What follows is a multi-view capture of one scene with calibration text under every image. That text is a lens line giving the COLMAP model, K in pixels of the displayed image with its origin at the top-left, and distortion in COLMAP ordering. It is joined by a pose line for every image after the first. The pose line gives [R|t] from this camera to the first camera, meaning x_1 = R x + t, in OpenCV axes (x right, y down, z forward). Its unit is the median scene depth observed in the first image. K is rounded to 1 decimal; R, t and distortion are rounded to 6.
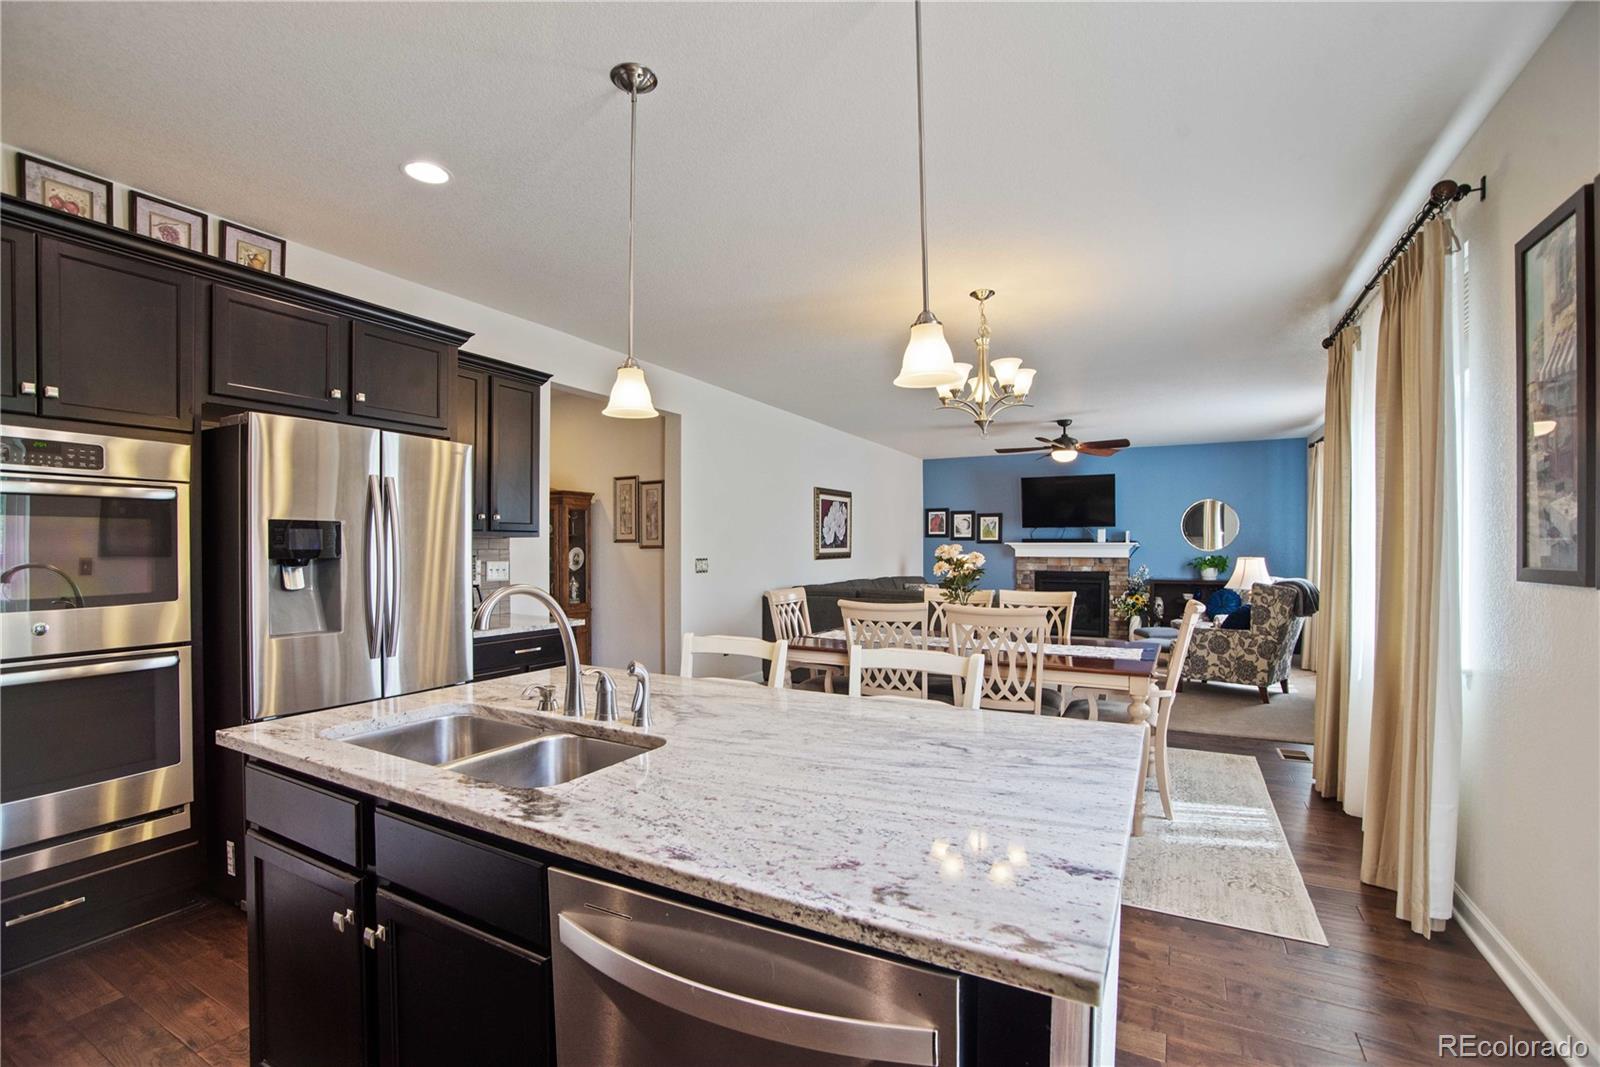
lens RADIAL K [[703.3, 0, 796.6], [0, 703.3, 558.4], [0, 0, 1]] dist [-0.060566, 0.019973]
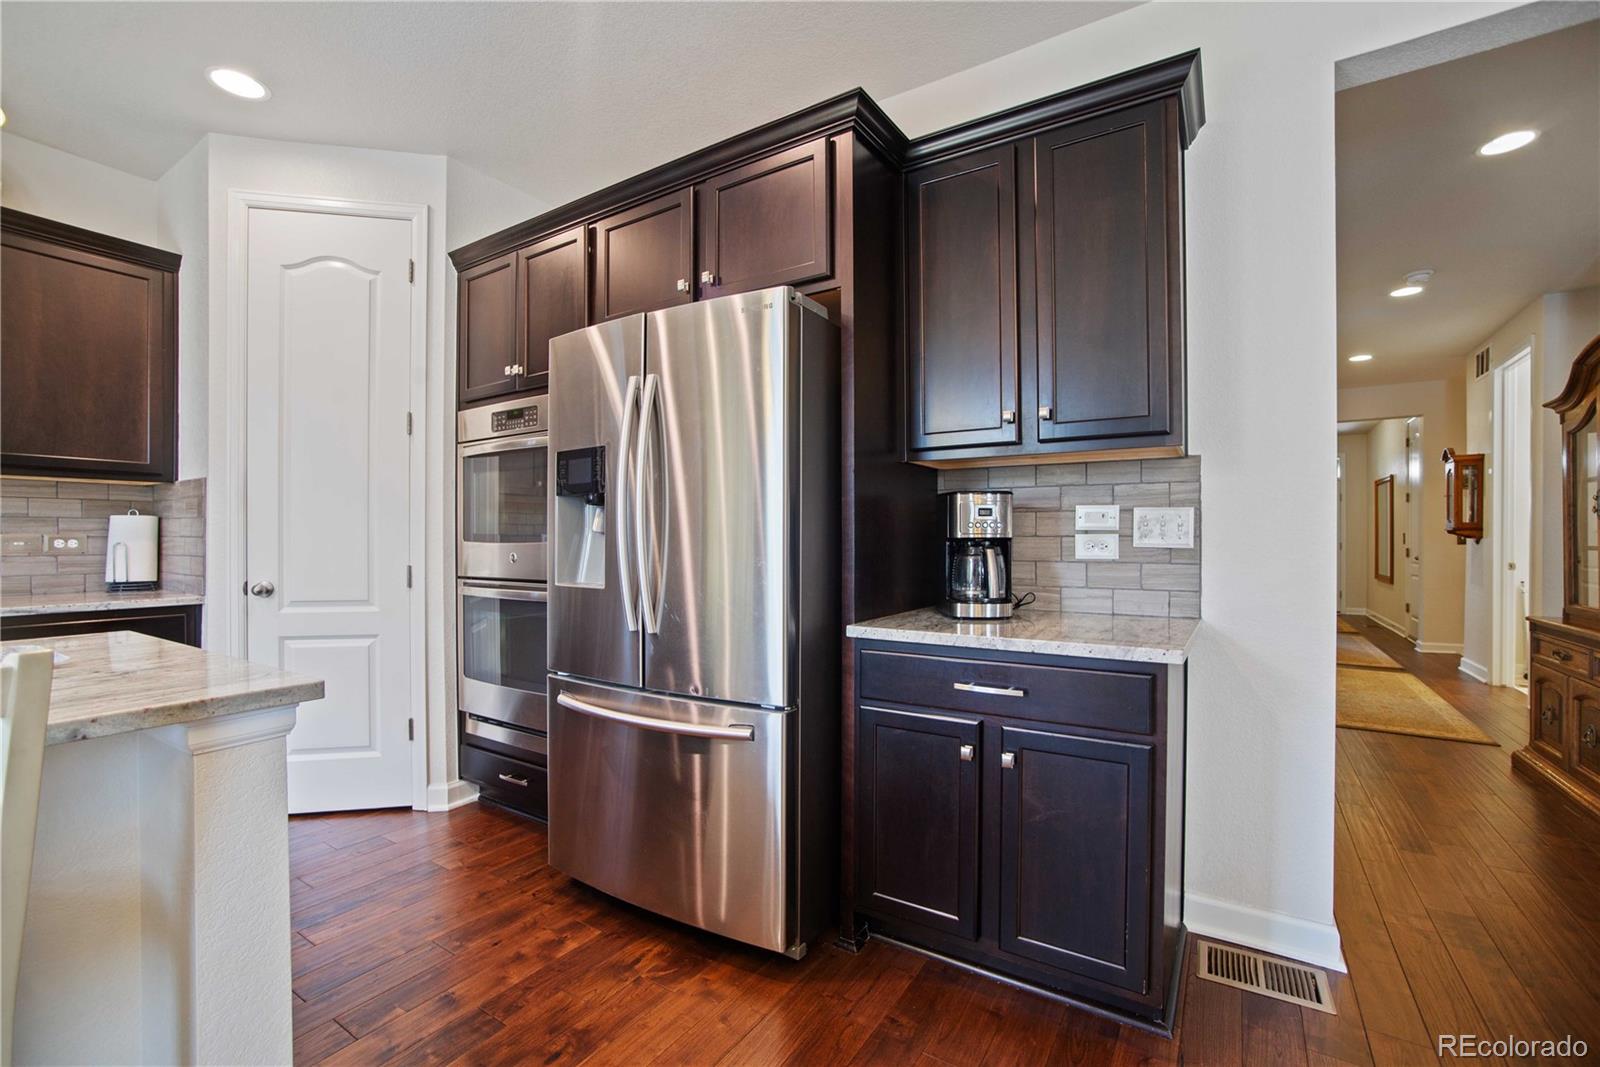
lens RADIAL K [[703.3, 0, 799.7], [0, 703.3, 539.1], [0, 0, 1]] dist [-0.060566, 0.019973]
pose [[-0.072359, -0.000335, -0.997379, 0.050989], [-0.014857, 0.999889, 0.000742, 0.021624], [0.997268, 0.014871, -0.072356, 0.565440]]
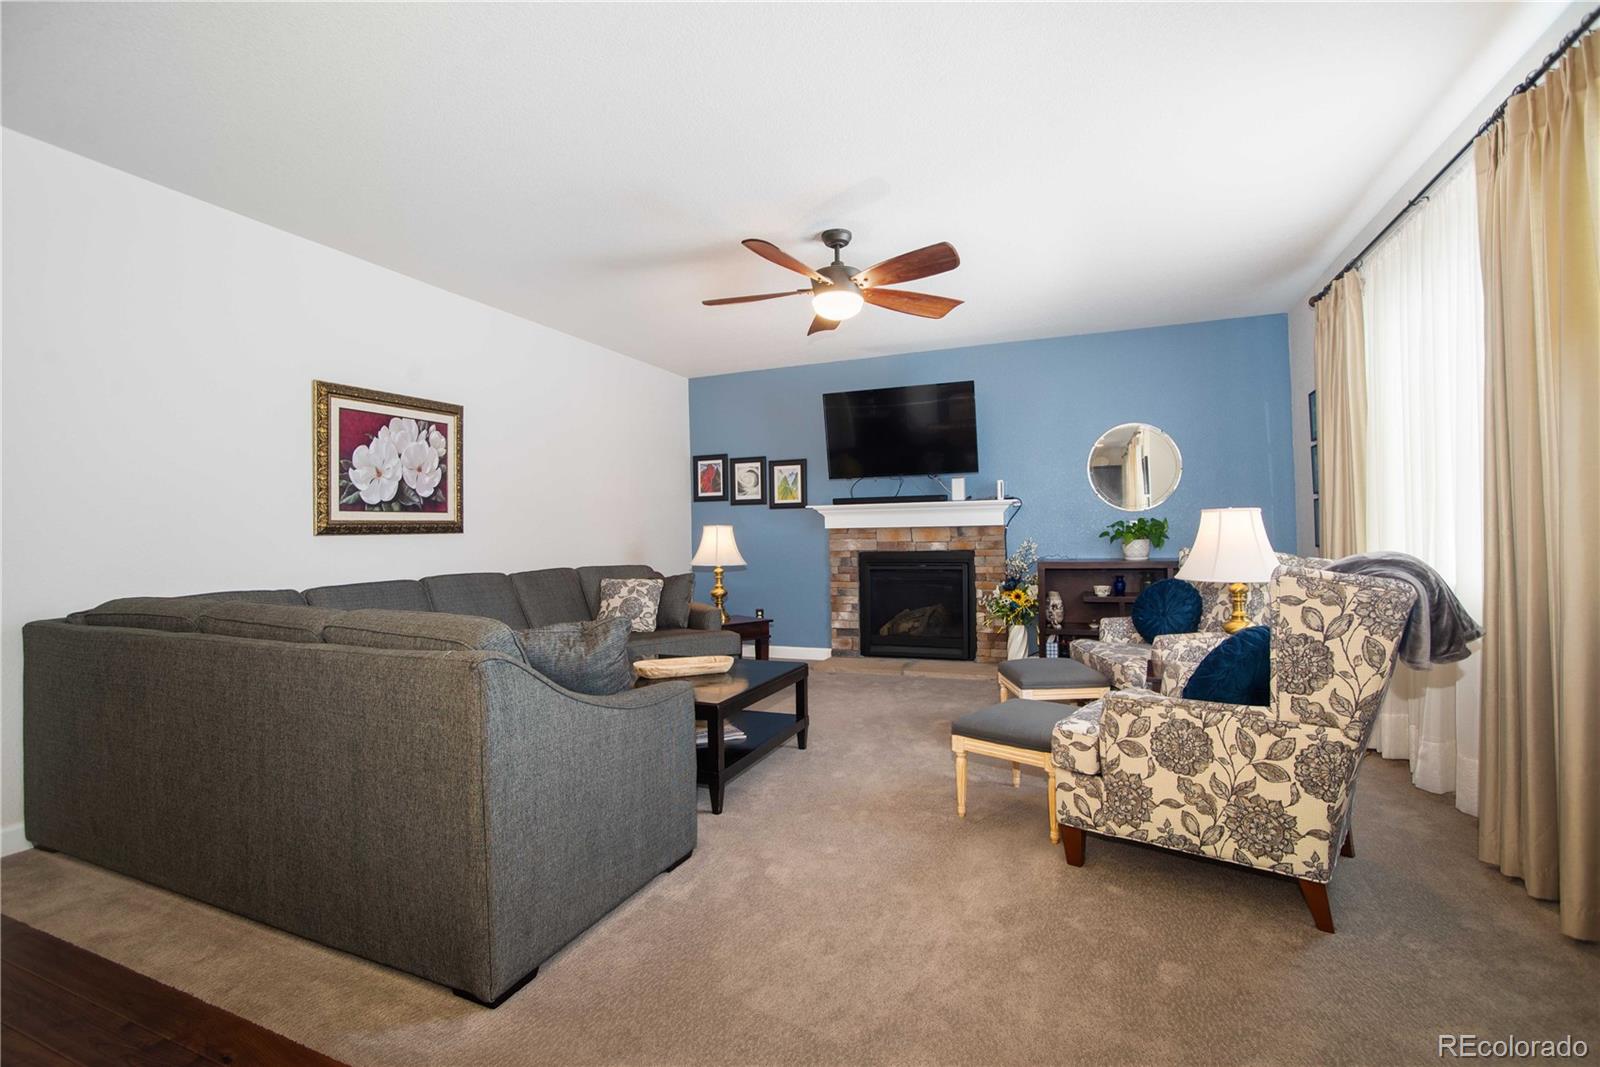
lens RADIAL K [[703.3, 0, 804.1], [0, 703.3, 525.9], [0, 0, 1]] dist [-0.060566, 0.019973]
pose [[0.994428, -0.017155, 0.104014, 0.407403], [0.020212, 0.999392, -0.028410, 0.020782], [-0.103463, 0.030354, 0.994170, 0.700487]]
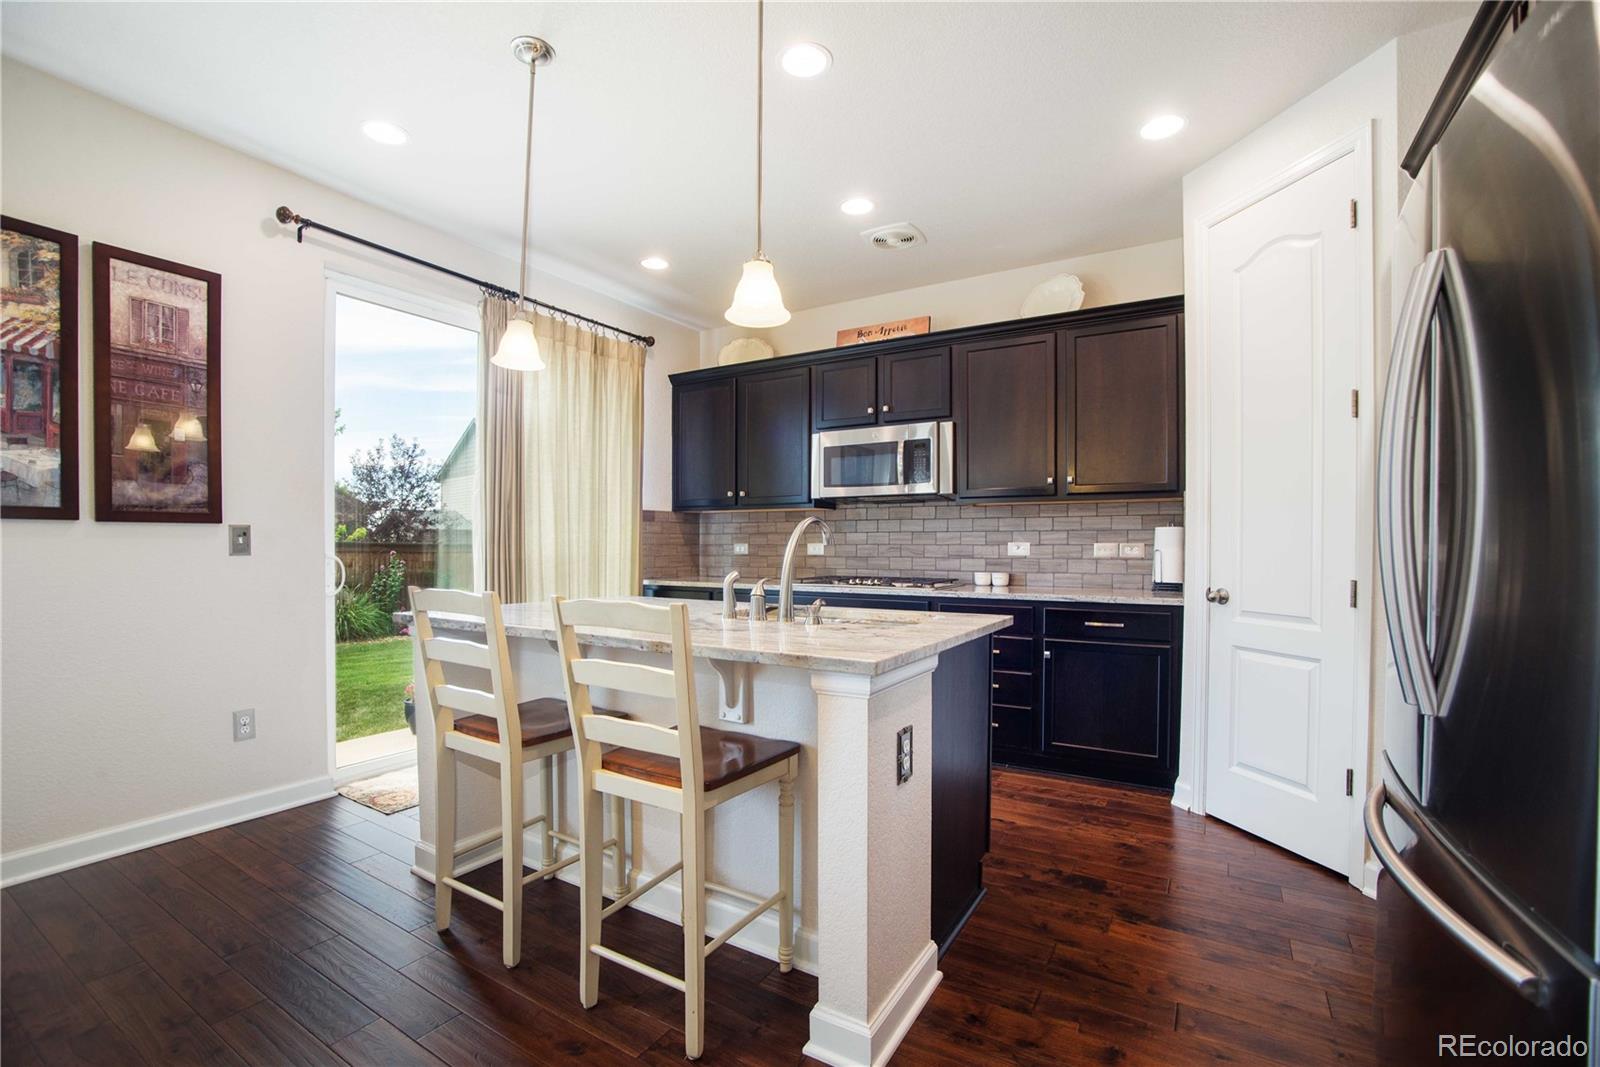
lens RADIAL K [[703.3, 0, 790.7], [0, 703.3, 553.6], [0, 0, 1]] dist [-0.060566, 0.019973]
pose [[-0.997830, -0.005505, 0.065608, -0.120210], [-0.003741, 0.999629, 0.026982, 0.020089], [-0.065732, 0.026678, -0.997481, 0.662420]]
